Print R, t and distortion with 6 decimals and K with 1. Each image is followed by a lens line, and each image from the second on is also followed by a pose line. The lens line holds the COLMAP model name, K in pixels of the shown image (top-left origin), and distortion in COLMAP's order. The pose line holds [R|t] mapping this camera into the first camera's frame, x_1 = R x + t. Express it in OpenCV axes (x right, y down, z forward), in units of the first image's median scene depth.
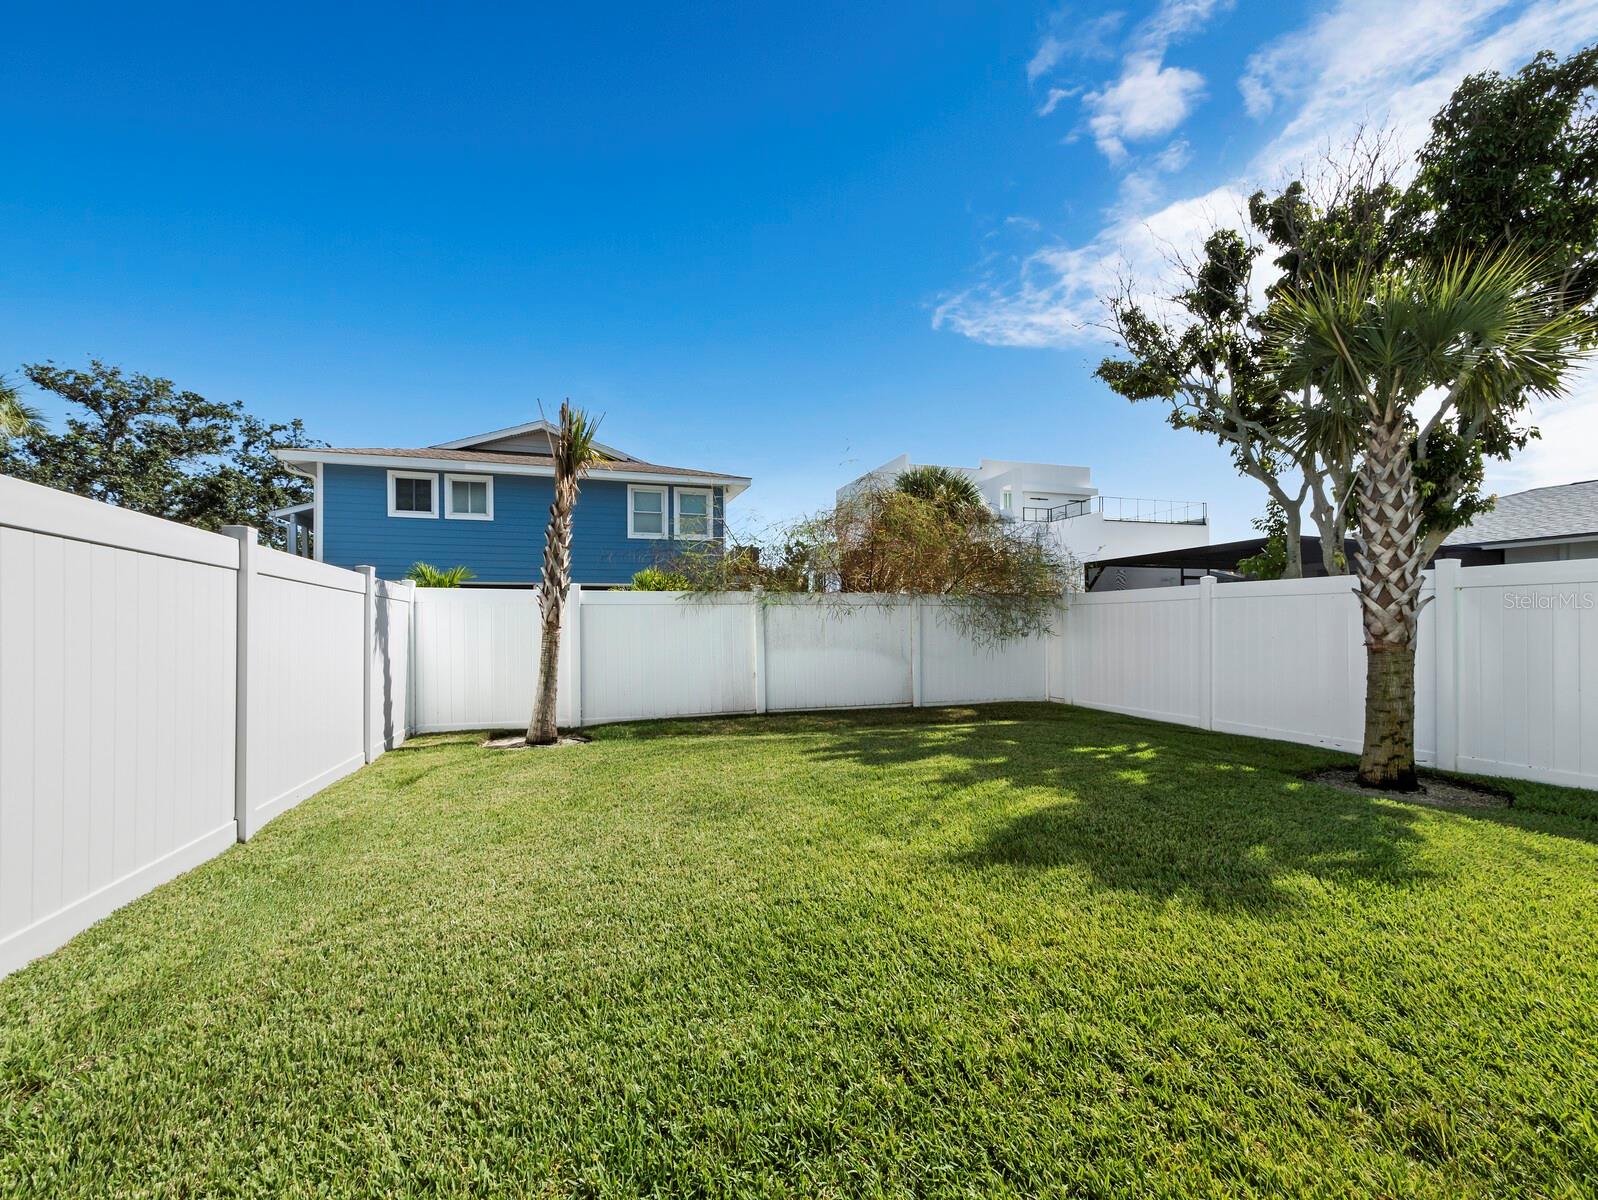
lens RADIAL K [[674.7, 0, 799.0], [0, 674.7, 600.0], [0, 0, 1]] dist [-0.001761, 0.000147]
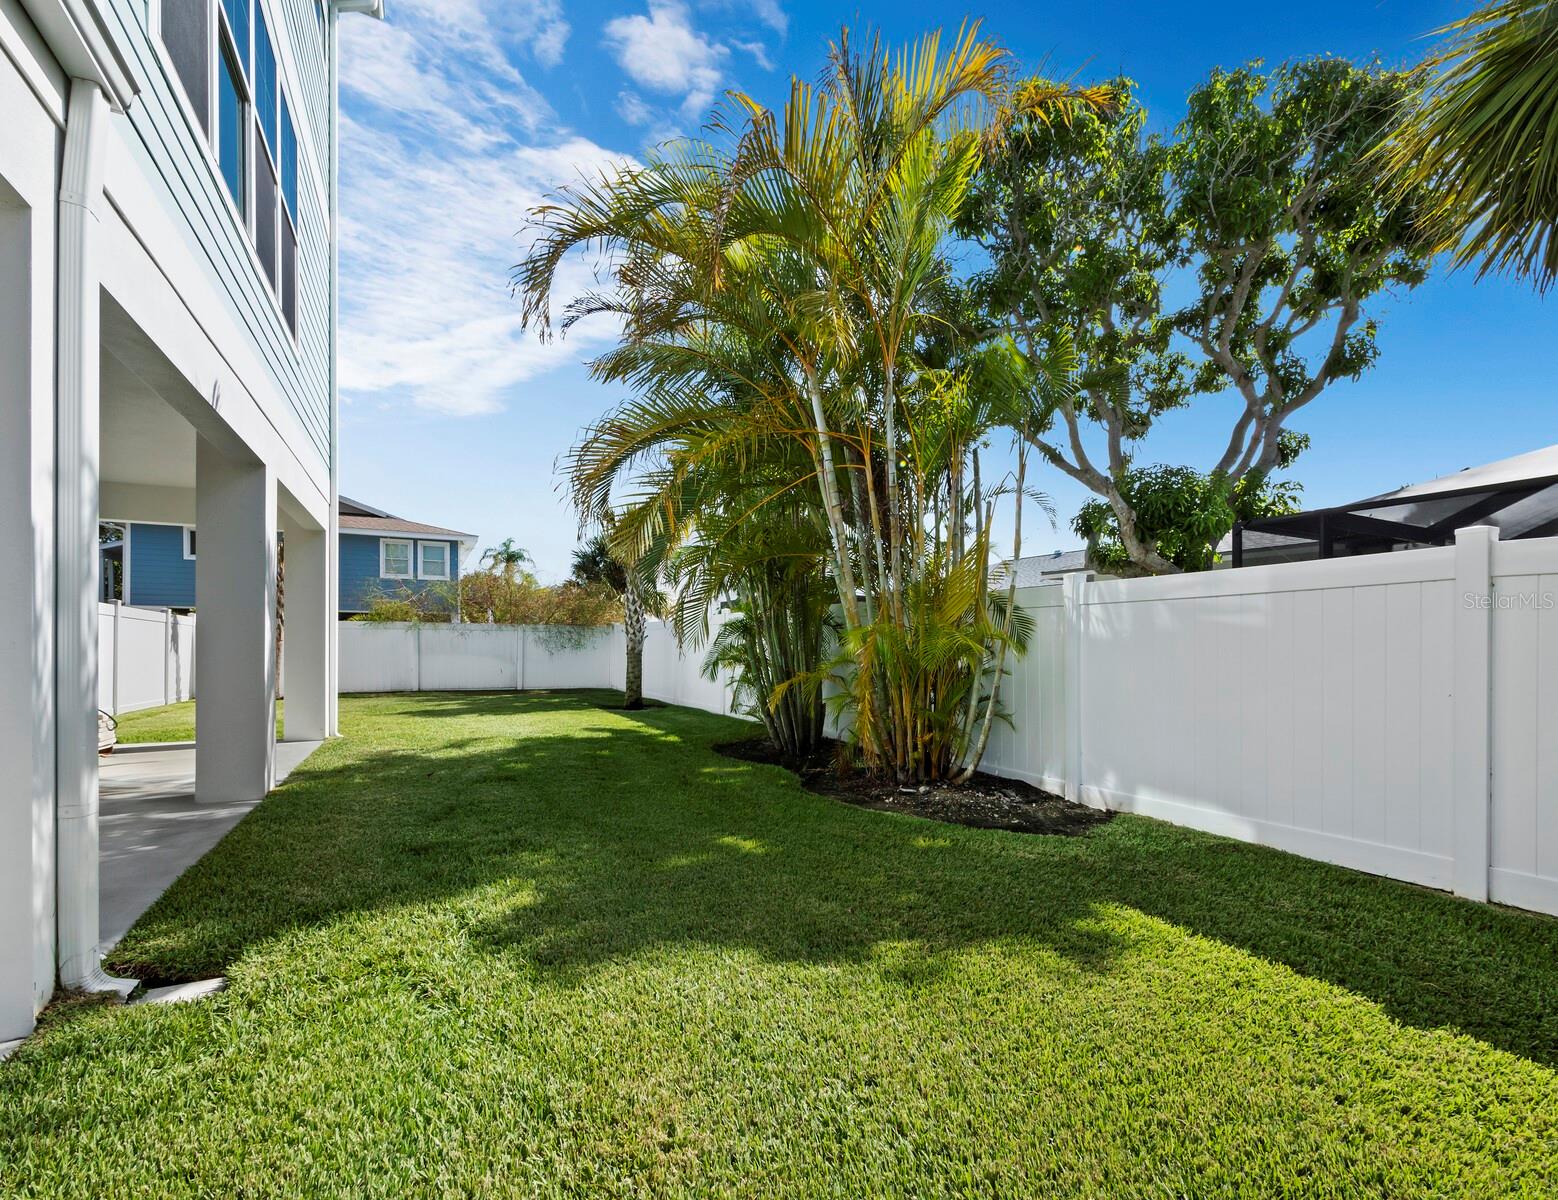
lens RADIAL K [[694.0, 0, 777.7], [0, 694.0, 634.4], [0, 0, 1]] dist [-0.000651, -0.000126]
pose [[0.987295, 0.016684, 0.158020, 0.590773], [-0.019489, 0.999678, 0.016219, -0.028337], [-0.157699, -0.019093, 0.987303, -0.943872]]
